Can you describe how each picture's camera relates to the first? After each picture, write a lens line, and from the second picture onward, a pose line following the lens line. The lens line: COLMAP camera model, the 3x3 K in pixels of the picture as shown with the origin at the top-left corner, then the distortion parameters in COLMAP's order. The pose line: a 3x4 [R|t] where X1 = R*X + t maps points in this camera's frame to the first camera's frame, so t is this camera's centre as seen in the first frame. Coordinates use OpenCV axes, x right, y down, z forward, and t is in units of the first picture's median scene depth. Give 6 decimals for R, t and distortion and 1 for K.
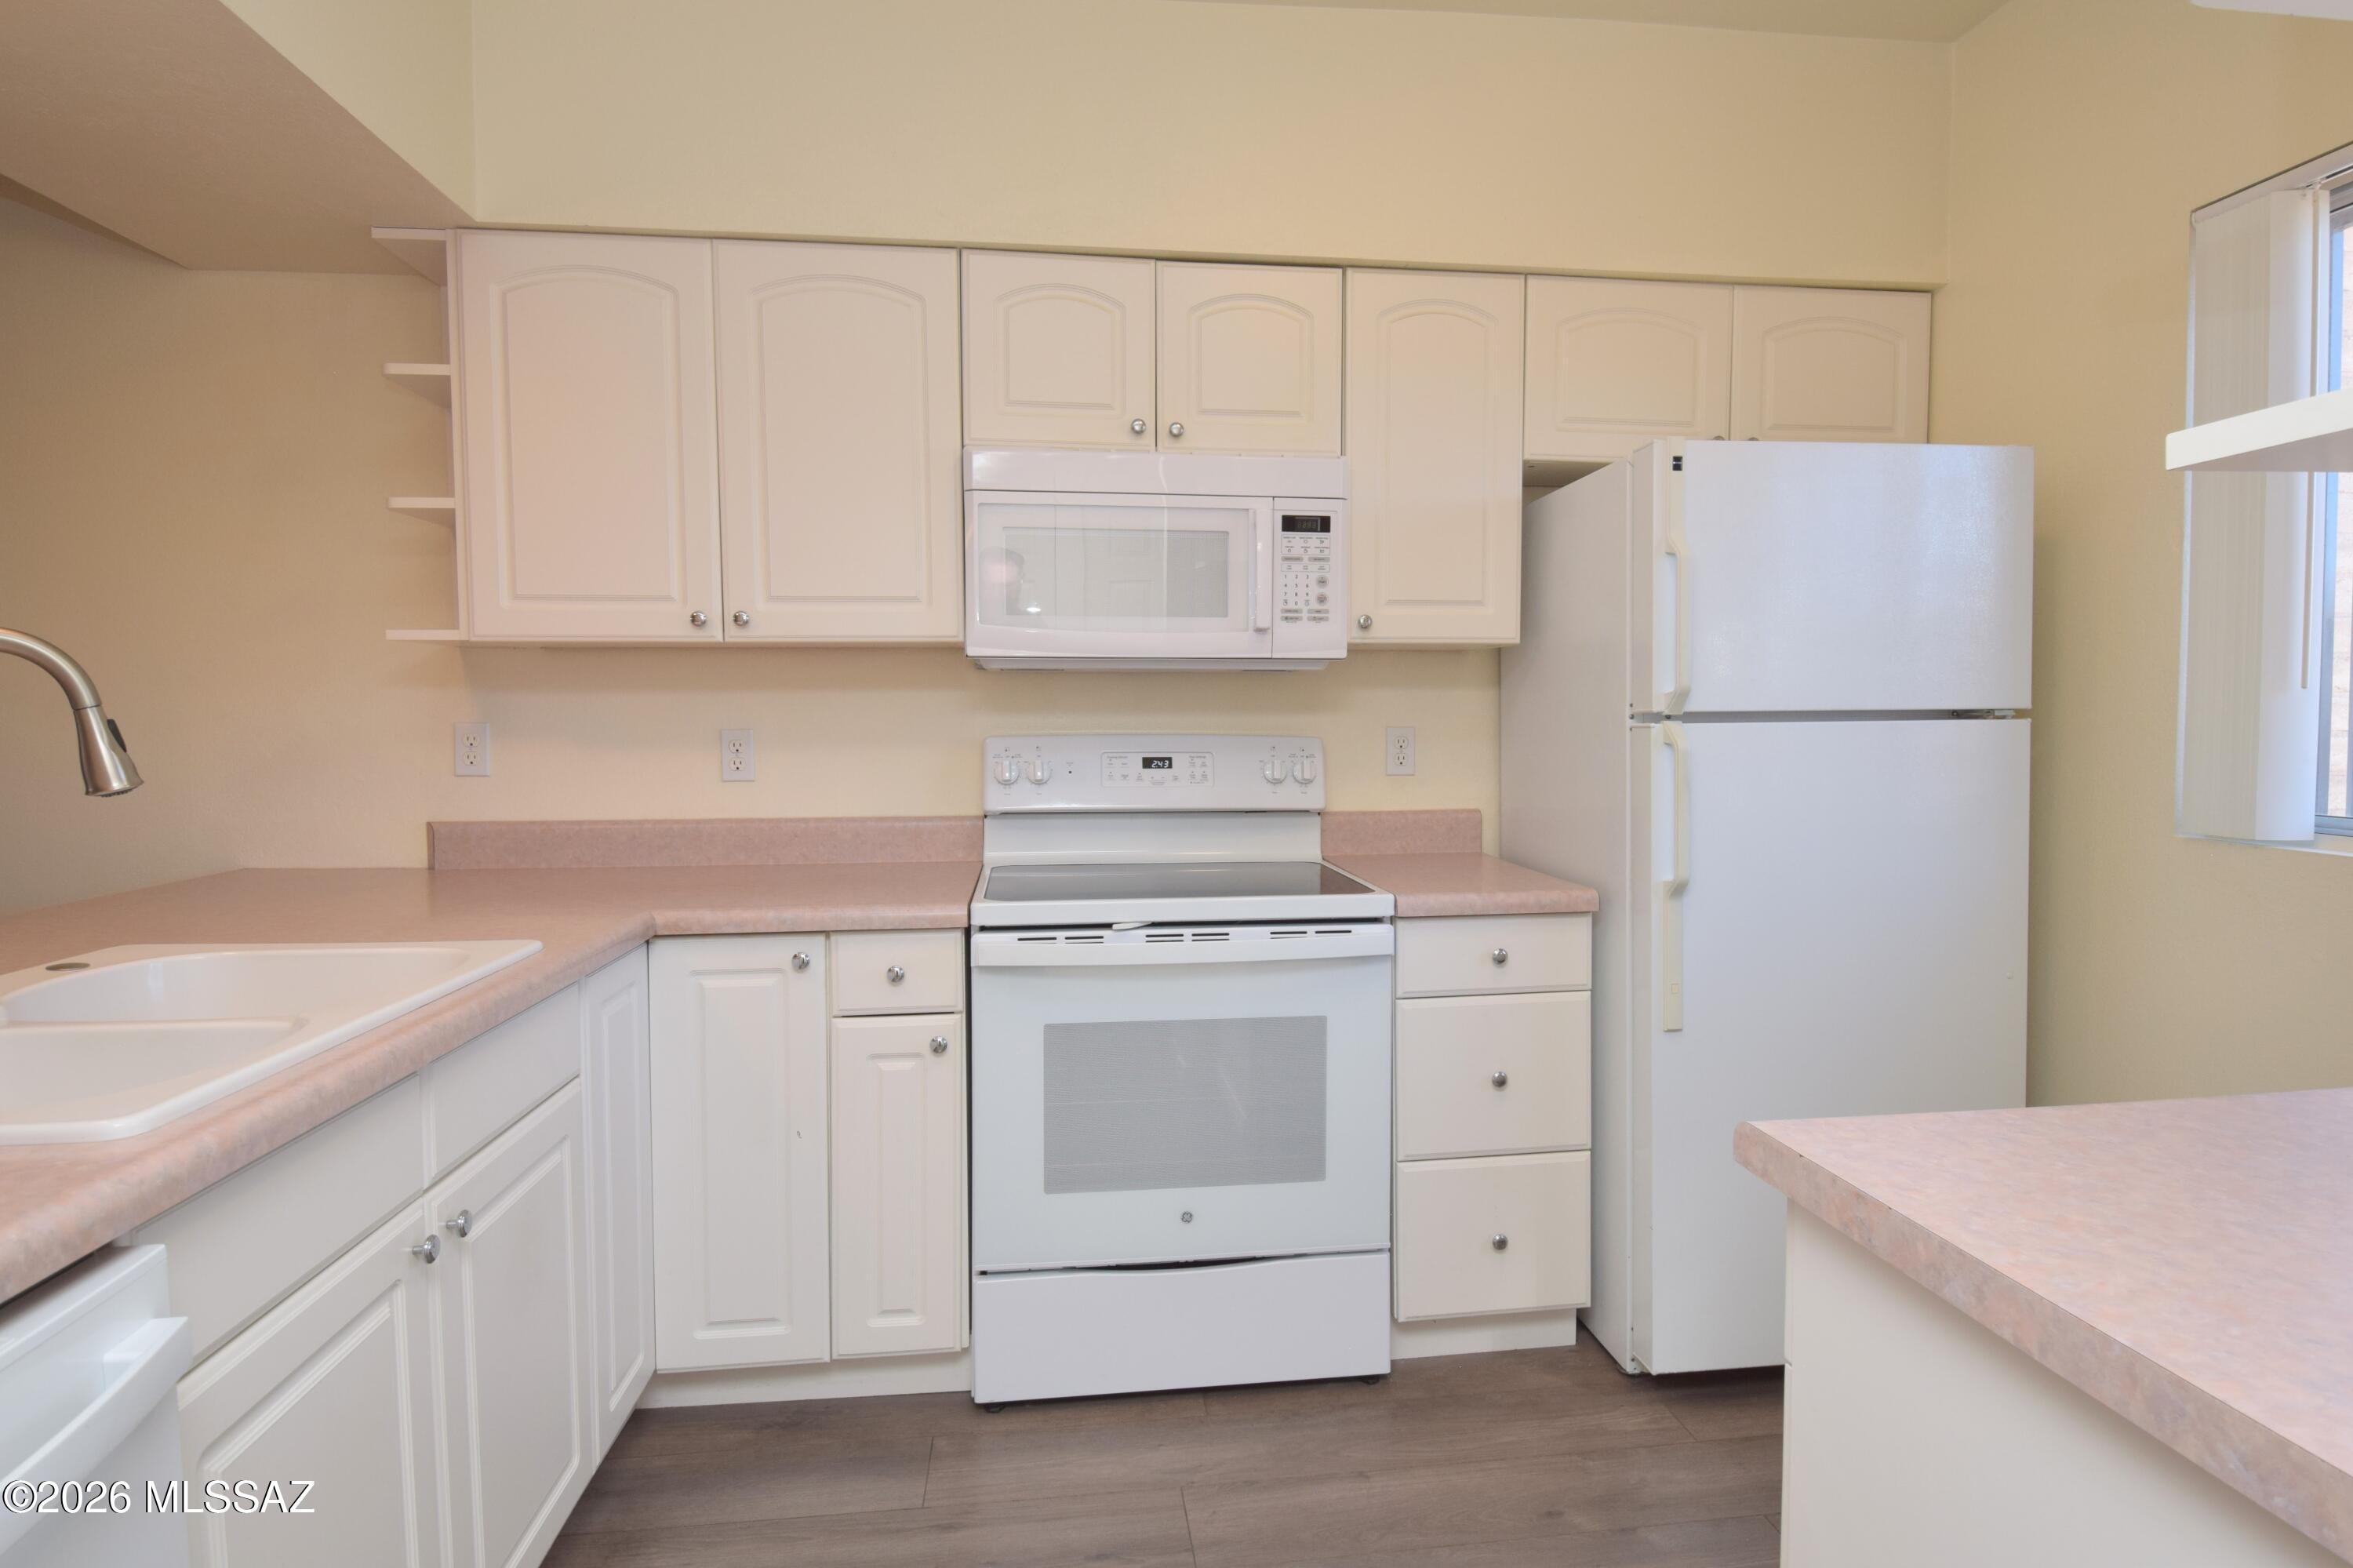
lens RADIAL K [[1239.0, 0, 1194.0], [0, 1239.0, 766.7], [0, 0, 1]] dist [0.013308, -0.001112]
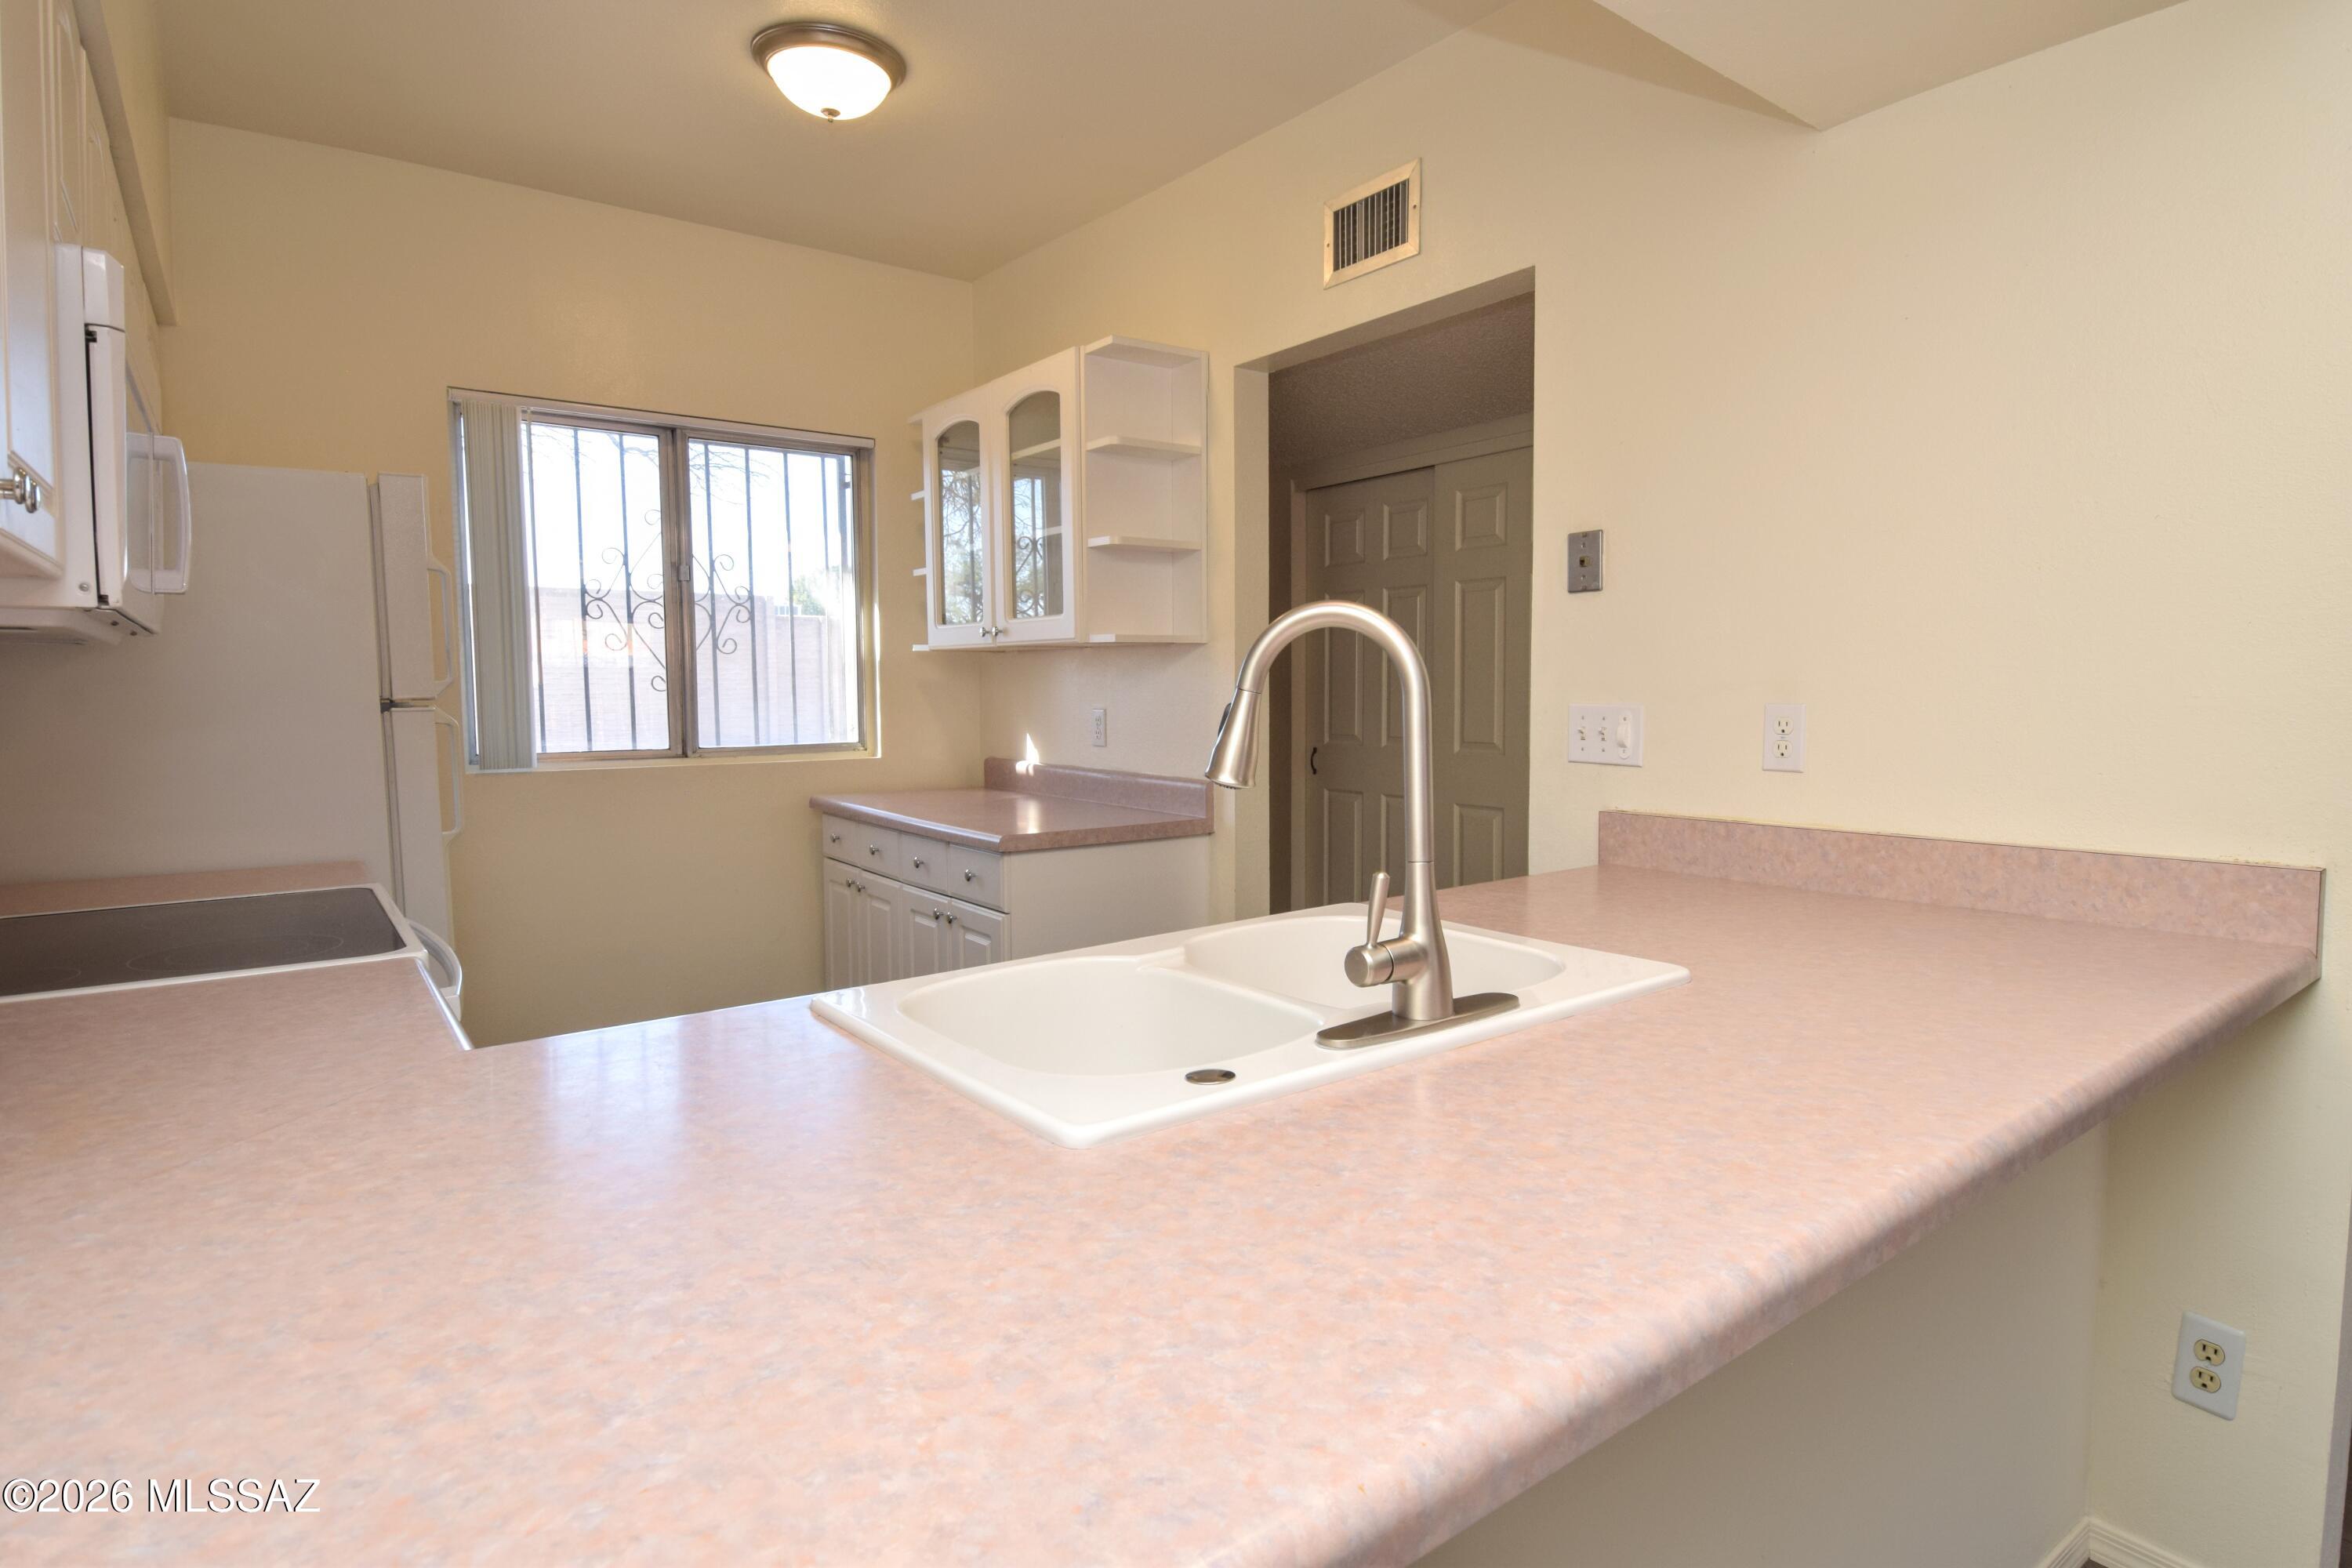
lens RADIAL K [[1233.0, 0, 1194.5], [0, 1233.0, 758.0], [0, 0, 1]] dist [0.011518, -0.017165]
pose [[-0.499496, -0.043983, 0.865199, -0.919285], [0.046246, 0.995933, 0.077328, -0.038344], [-0.865081, 0.078637, -0.495431, 0.827752]]
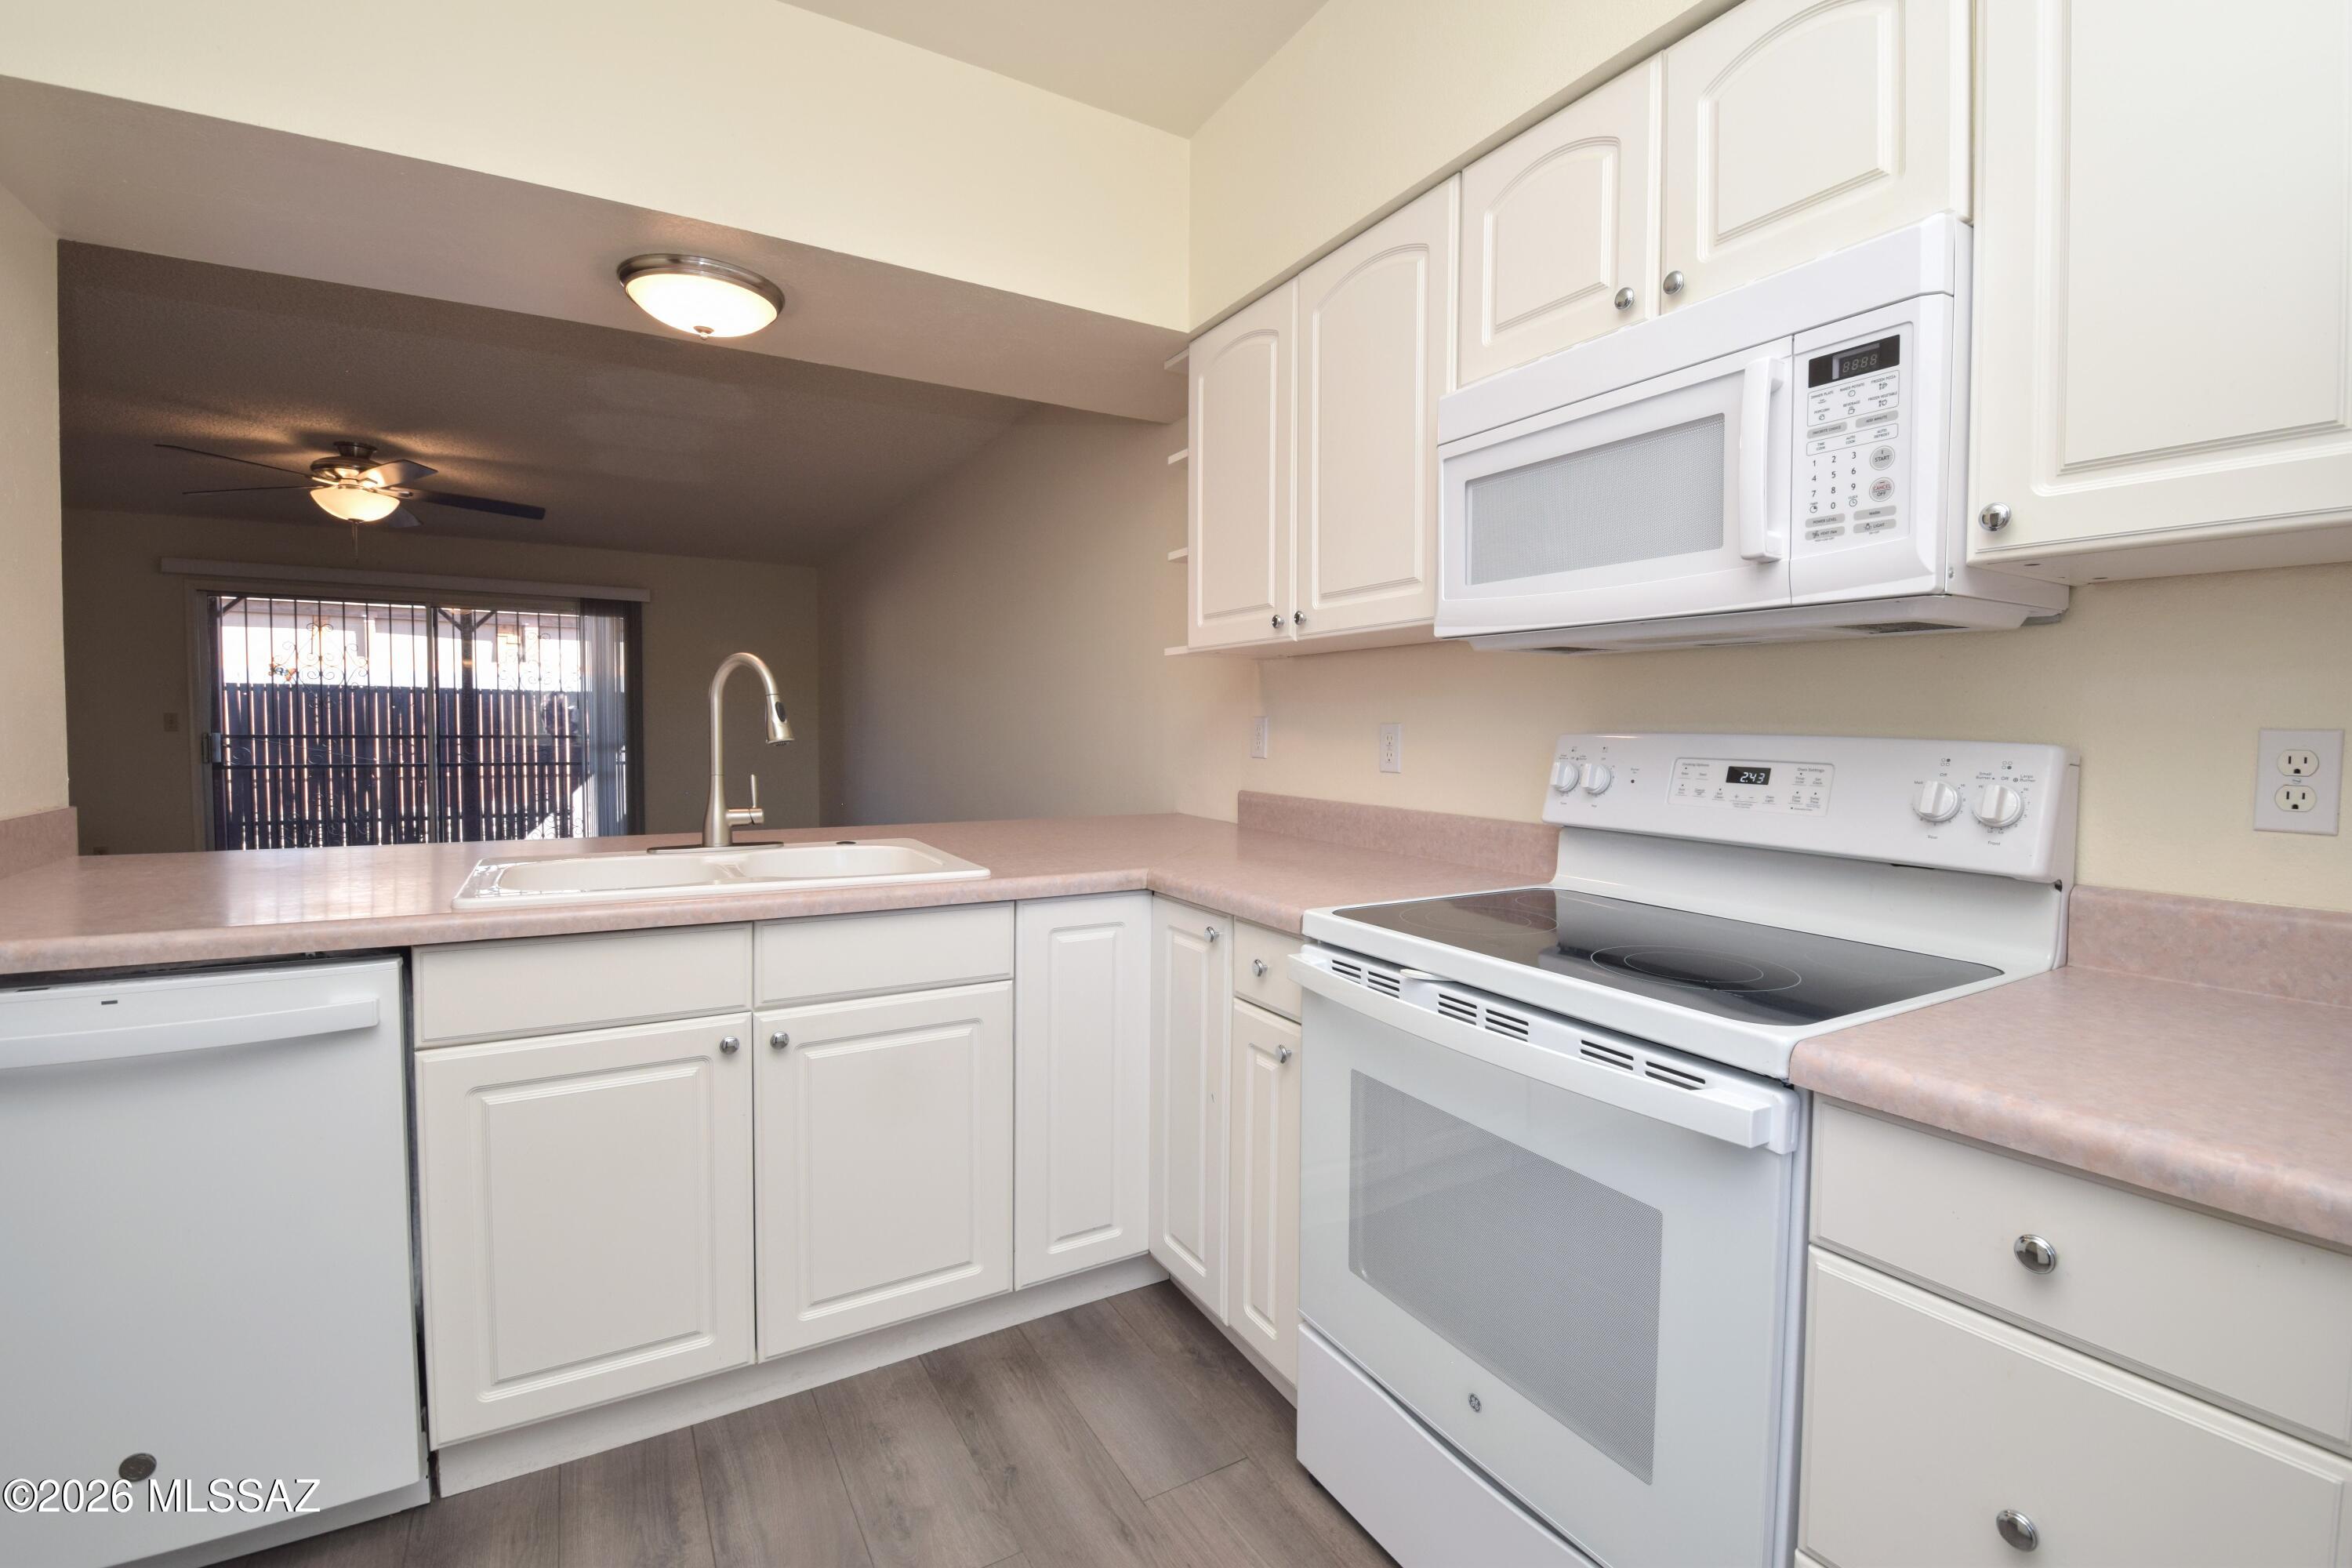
lens RADIAL K [[1027.8, 0, 1200.7], [0, 1027.8, 768.7], [0, 0, 1]] dist [0.019355, -0.025755]
pose [[0.402851, 0.046322, -0.914093, 0.408464], [-0.052515, 0.998243, 0.027443, -0.007403], [0.913758, 0.036948, 0.404576, 0.541665]]
